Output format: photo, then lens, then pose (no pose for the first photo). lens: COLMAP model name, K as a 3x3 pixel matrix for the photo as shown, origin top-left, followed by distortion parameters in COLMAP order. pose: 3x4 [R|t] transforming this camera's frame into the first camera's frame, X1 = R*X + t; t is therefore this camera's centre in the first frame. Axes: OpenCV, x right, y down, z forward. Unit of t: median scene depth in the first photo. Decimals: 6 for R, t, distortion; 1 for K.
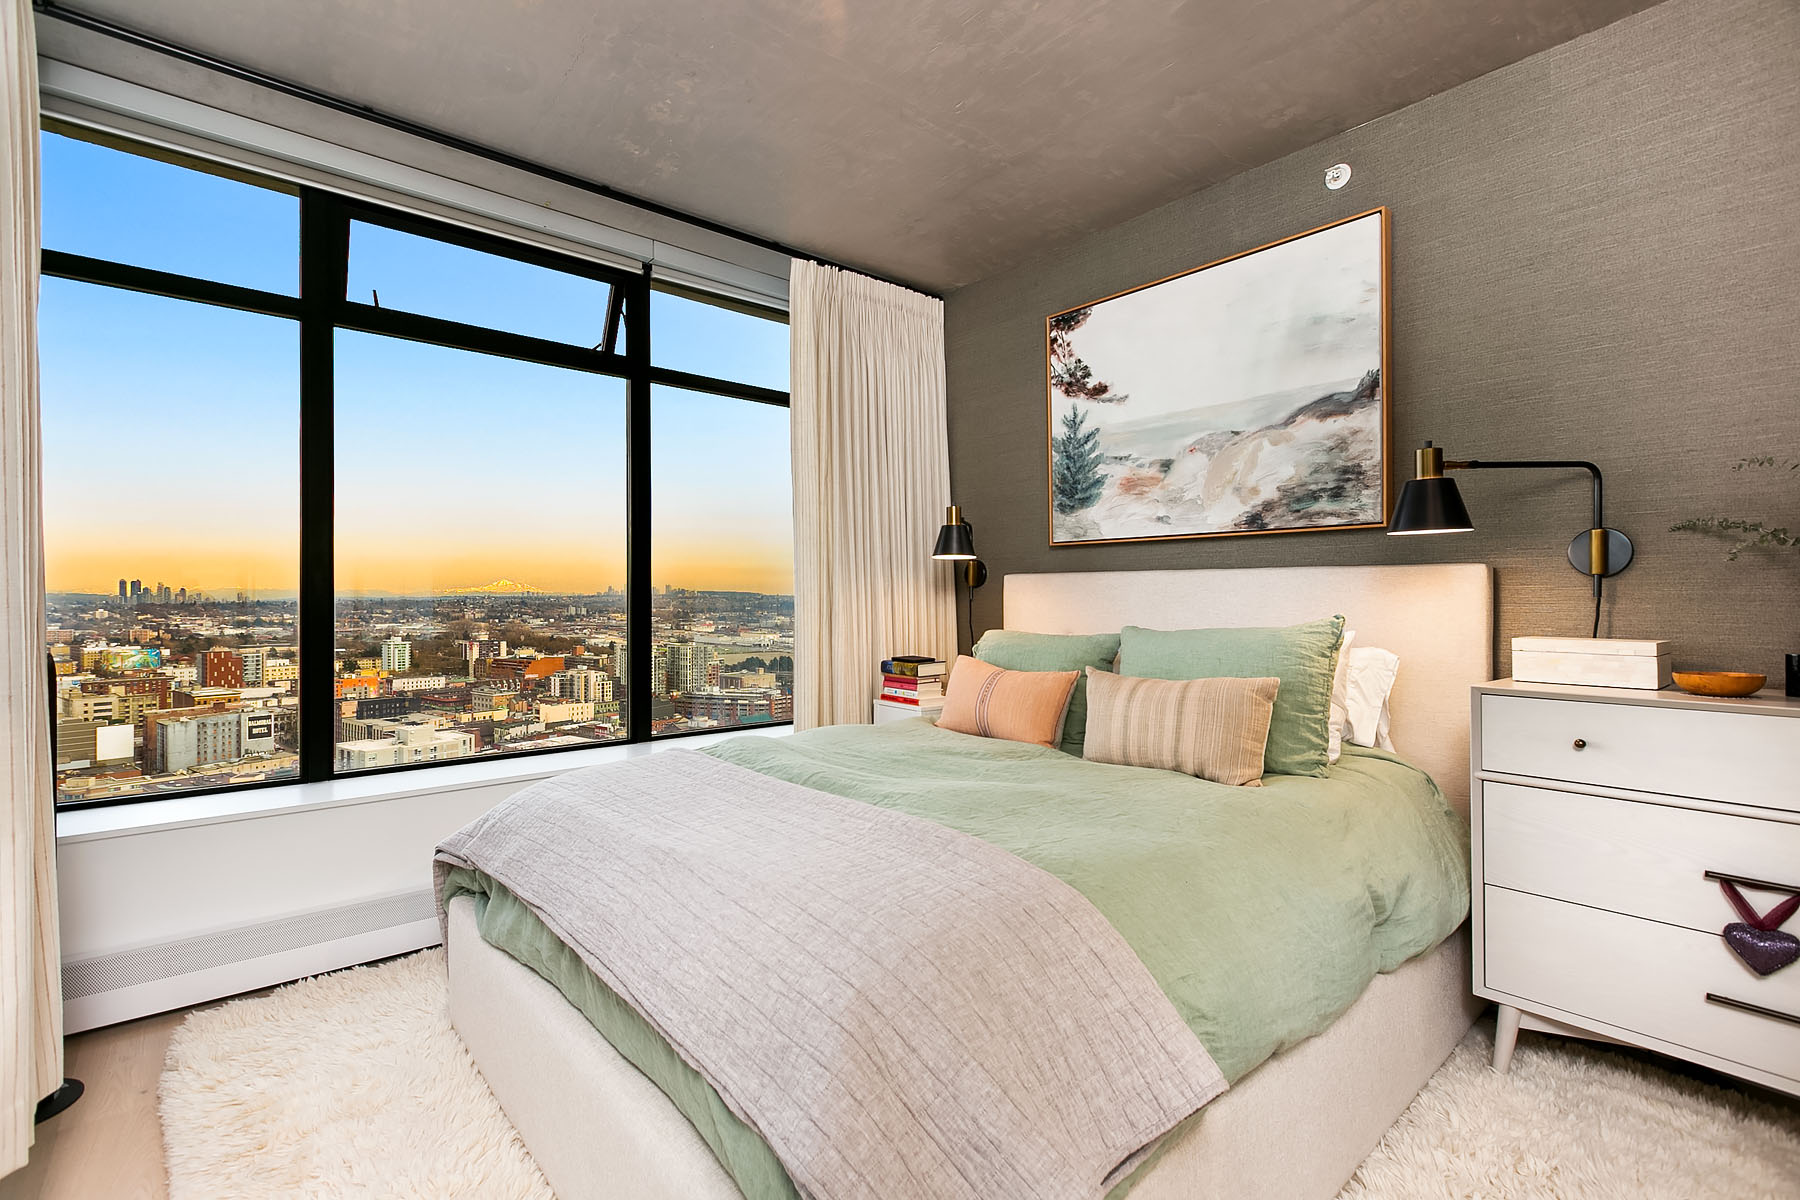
lens RADIAL K [[829.2, 0, 875.1], [0, 829.2, 600.2], [0, 0, 1]] dist [-0.000546, 0.000181]
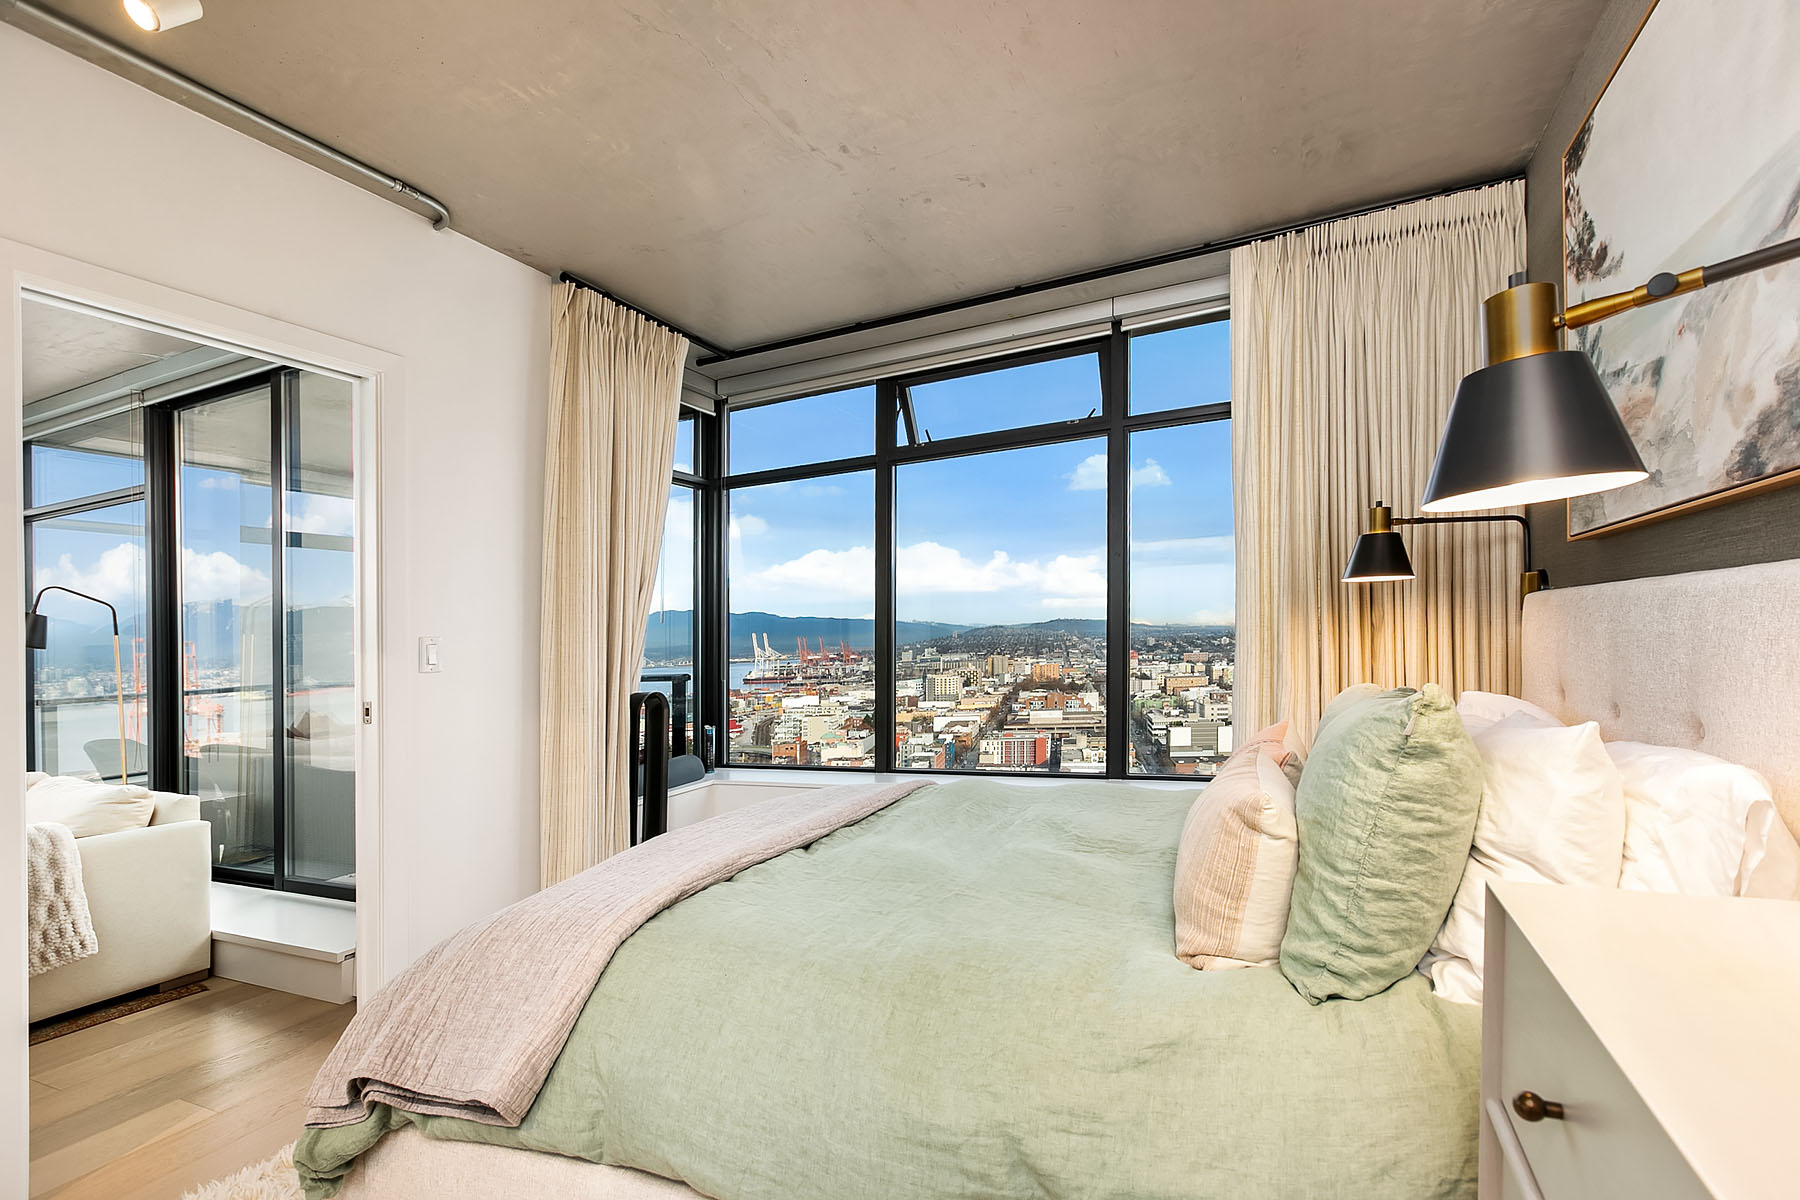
lens RADIAL K [[809.1, 0, 906.4], [0, 809.1, 626.8], [0, 0, 1]] dist [0.000950, 0.001020]
pose [[0.414734, -0.031779, -0.909388, 0.595305], [0.036988, 0.999153, -0.018048, -0.013710], [0.909191, -0.026152, 0.415558, 0.363345]]
